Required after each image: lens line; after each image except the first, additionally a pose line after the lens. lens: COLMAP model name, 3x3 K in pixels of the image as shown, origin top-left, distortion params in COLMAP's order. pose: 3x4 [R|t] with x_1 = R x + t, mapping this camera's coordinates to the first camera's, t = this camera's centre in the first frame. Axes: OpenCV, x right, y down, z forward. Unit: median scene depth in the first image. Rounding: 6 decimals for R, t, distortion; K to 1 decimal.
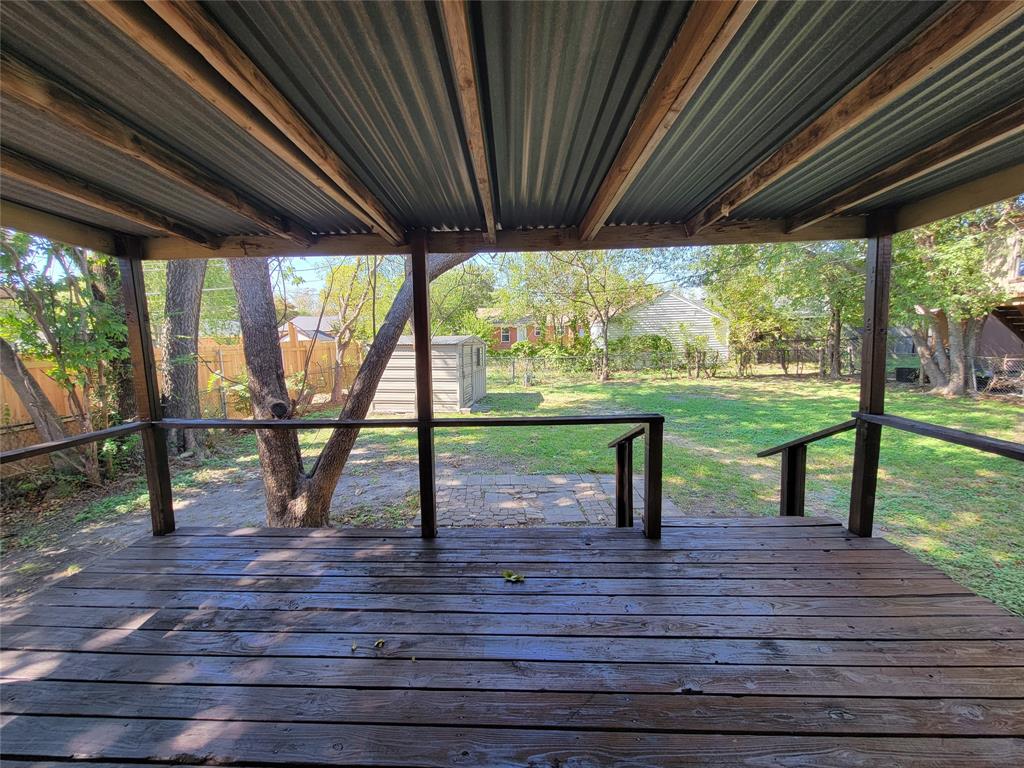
lens RADIAL K [[409.4, 0, 508.4], [0, 409.4, 386.0], [0, 0, 1]] dist [-0.000496, -0.000042]
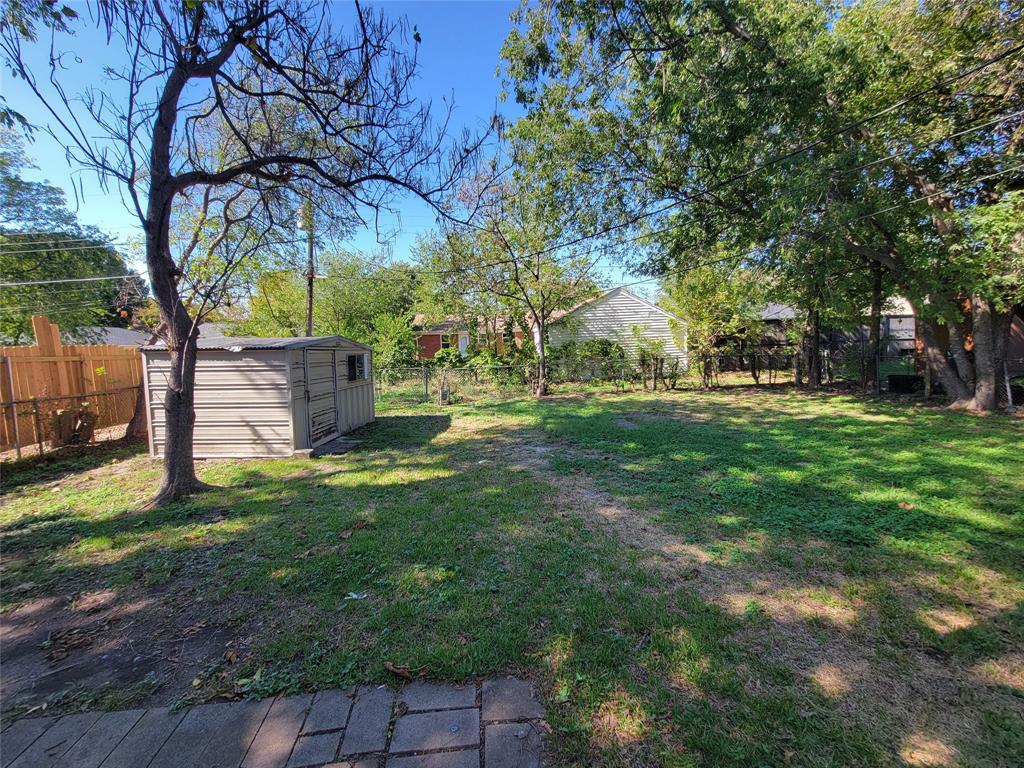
lens RADIAL K [[414.8, 0, 514.4], [0, 414.8, 382.4], [0, 0, 1]] dist [0.000544, 0.000030]
pose [[0.993651, -0.015748, 0.111396, 0.097134], [0.019715, 0.999207, -0.034594, -0.013284], [-0.110763, 0.036571, 0.993174, 0.219510]]
